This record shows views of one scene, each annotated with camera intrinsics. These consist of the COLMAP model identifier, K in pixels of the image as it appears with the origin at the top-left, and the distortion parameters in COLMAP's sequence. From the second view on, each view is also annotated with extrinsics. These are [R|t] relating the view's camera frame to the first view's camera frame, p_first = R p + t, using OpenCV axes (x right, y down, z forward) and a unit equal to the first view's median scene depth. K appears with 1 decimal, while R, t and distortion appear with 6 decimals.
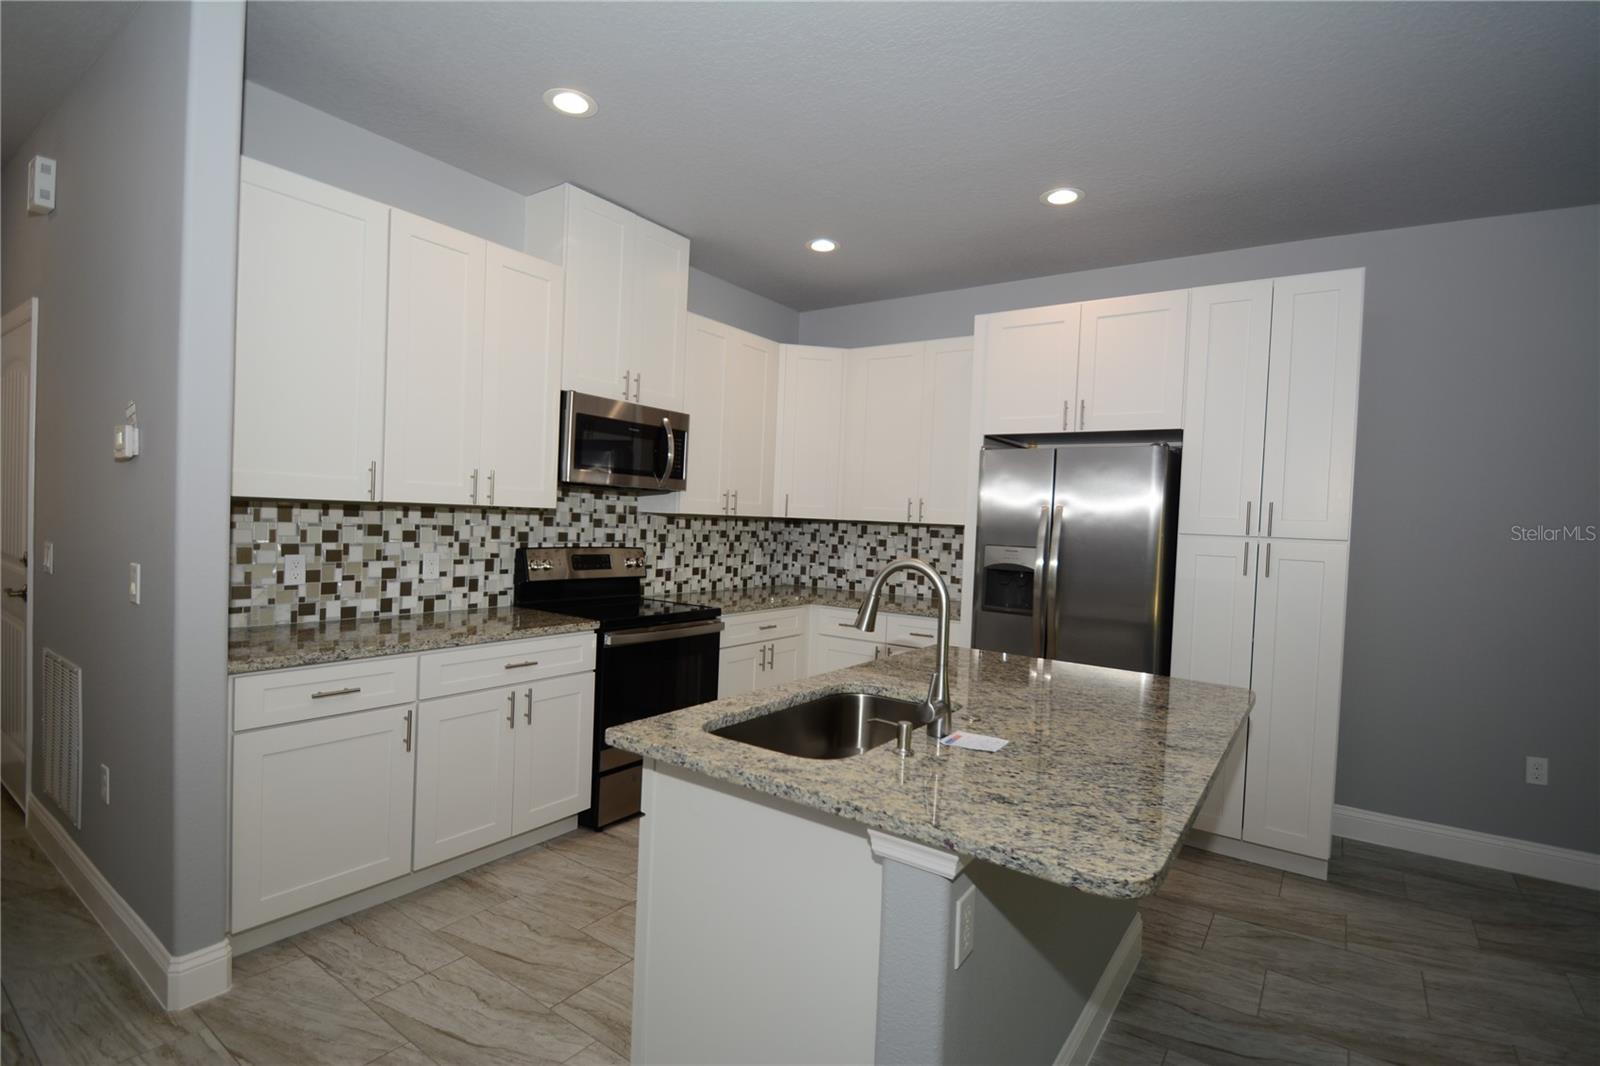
lens RADIAL K [[764.7, 0, 803.3], [0, 764.7, 535.1], [0, 0, 1]] dist [0.012688, -0.018720]
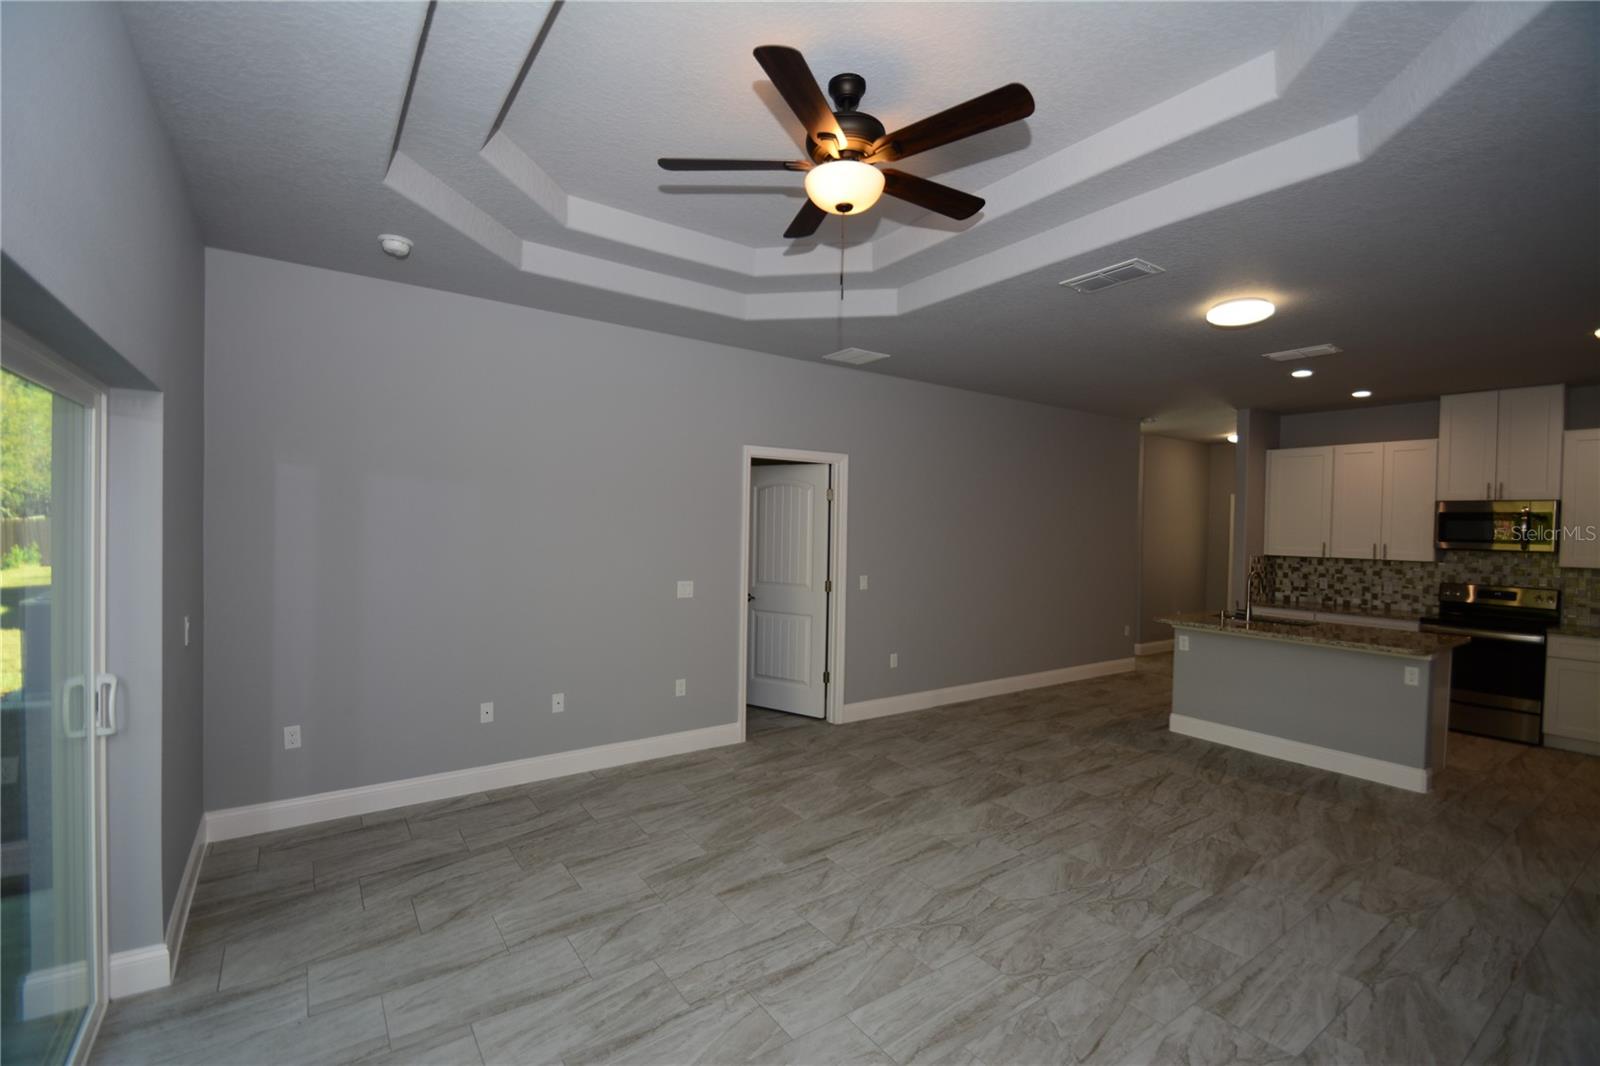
lens RADIAL K [[700.4, 0, 800.5], [0, 700.4, 537.0], [0, 0, 1]] dist [0.023878, -0.023824]
pose [[-0.334413, -0.035291, -0.941766, 1.601611], [-0.059086, 0.998118, -0.016422, 0.022655], [0.940573, 0.050153, -0.335868, 0.067855]]
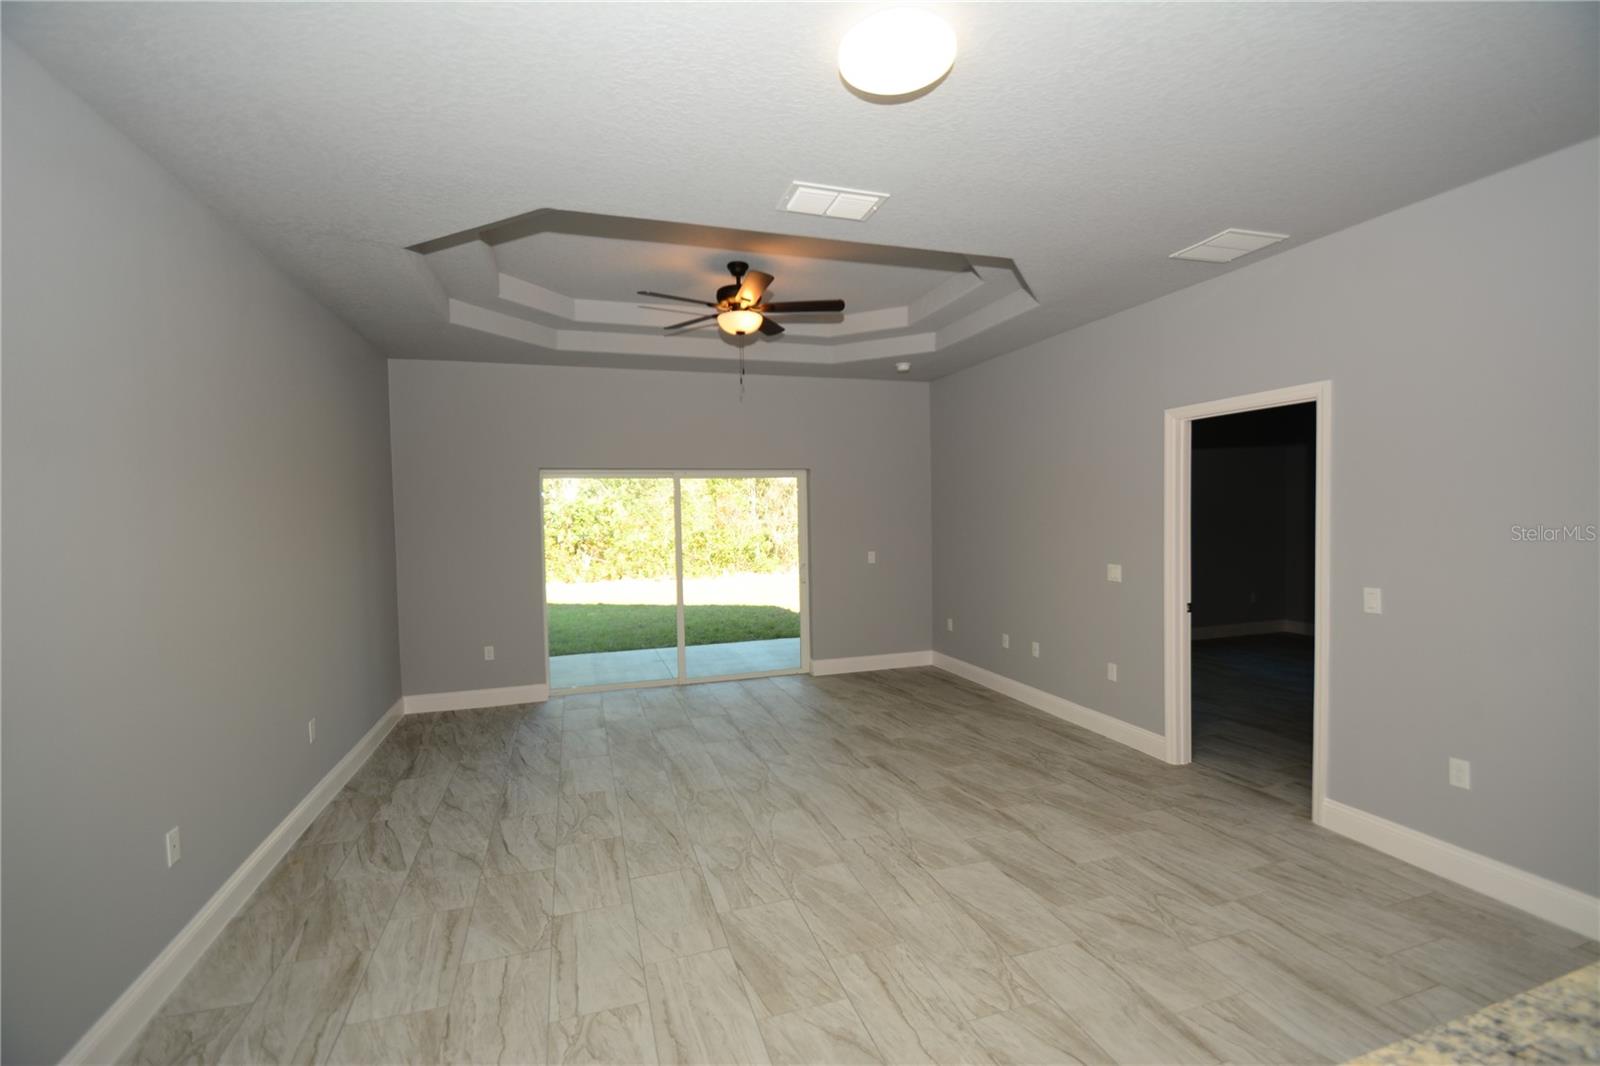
lens RADIAL K [[700.4, 0, 800.5], [0, 700.4, 537.0], [0, 0, 1]] dist [0.023878, -0.023824]
pose [[-0.799921, -0.052492, 0.597805, 0.285226], [-0.003189, 0.996525, 0.083236, -0.050026], [-0.600097, 0.064676, -0.797308, 0.714742]]
